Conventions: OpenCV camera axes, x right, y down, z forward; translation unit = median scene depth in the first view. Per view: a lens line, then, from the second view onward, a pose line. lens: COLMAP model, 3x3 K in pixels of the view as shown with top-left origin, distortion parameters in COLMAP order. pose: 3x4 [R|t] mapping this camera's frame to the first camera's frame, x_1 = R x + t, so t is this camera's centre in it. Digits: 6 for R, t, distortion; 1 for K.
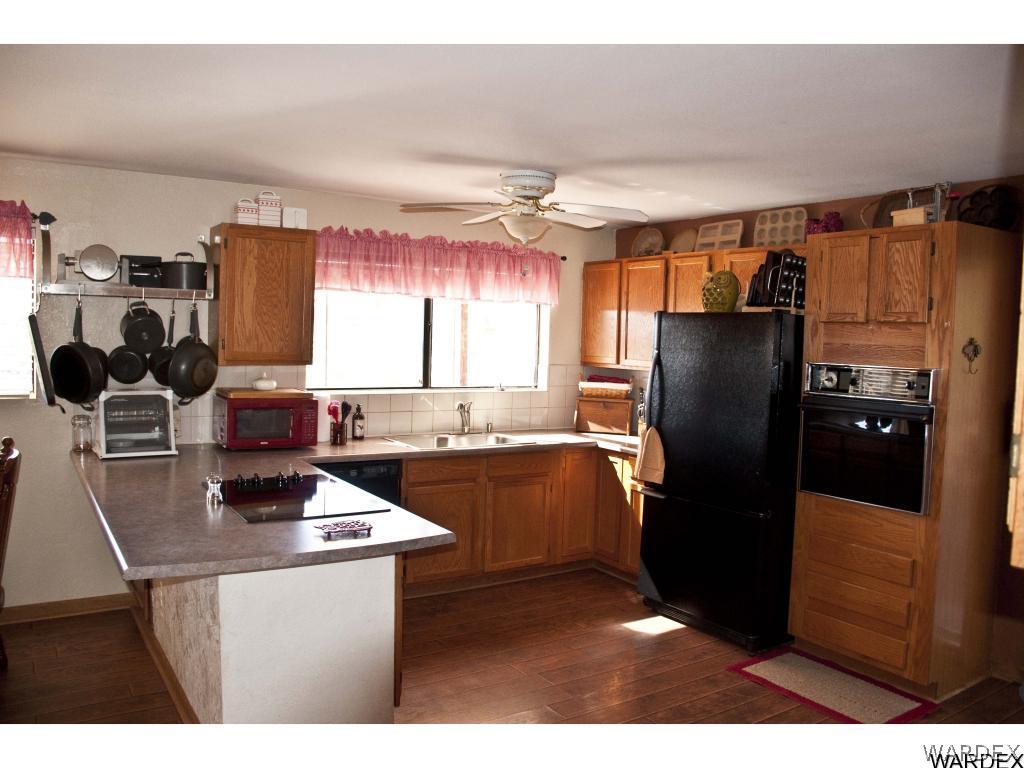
lens RADIAL K [[805.0, 0, 512.0], [0, 805.0, 384.0], [0, 0, 1]] dist [-0.178477, 0.105916]
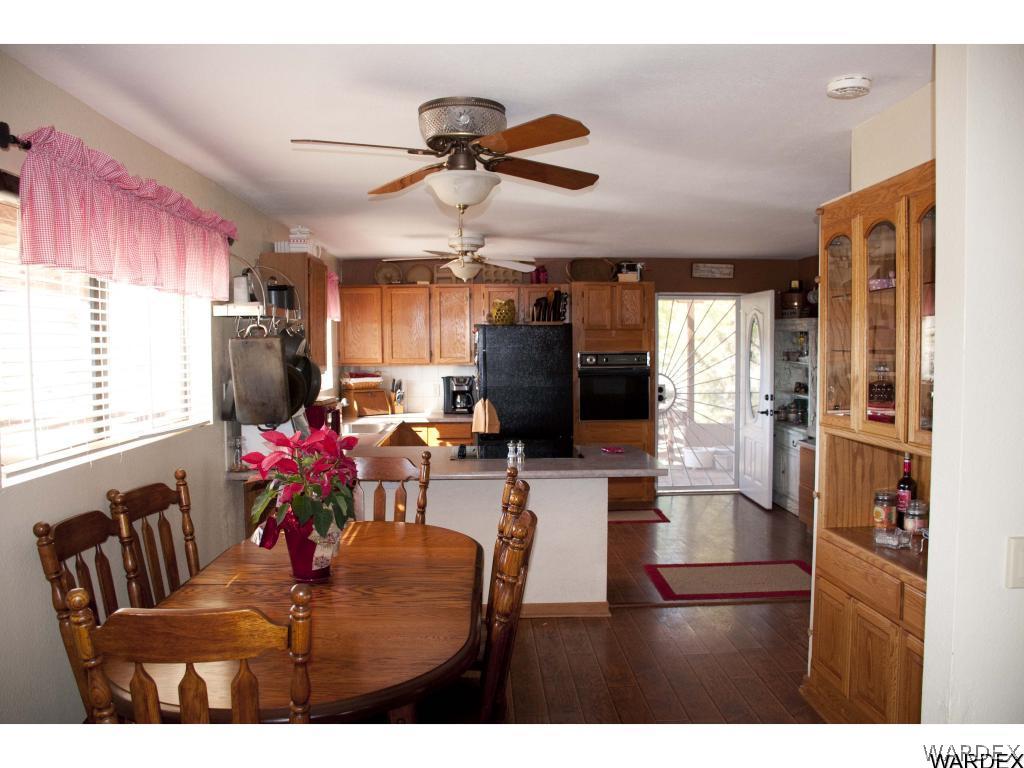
lens RADIAL K [[805.0, 0, 512.0], [0, 805.0, 384.0], [0, 0, 1]] dist [-0.178477, 0.105916]
pose [[0.505398, -0.073443, 0.859755, -1.330530], [0.074696, 0.996355, 0.041202, -0.041466], [-0.859647, 0.043397, 0.509042, 0.174453]]
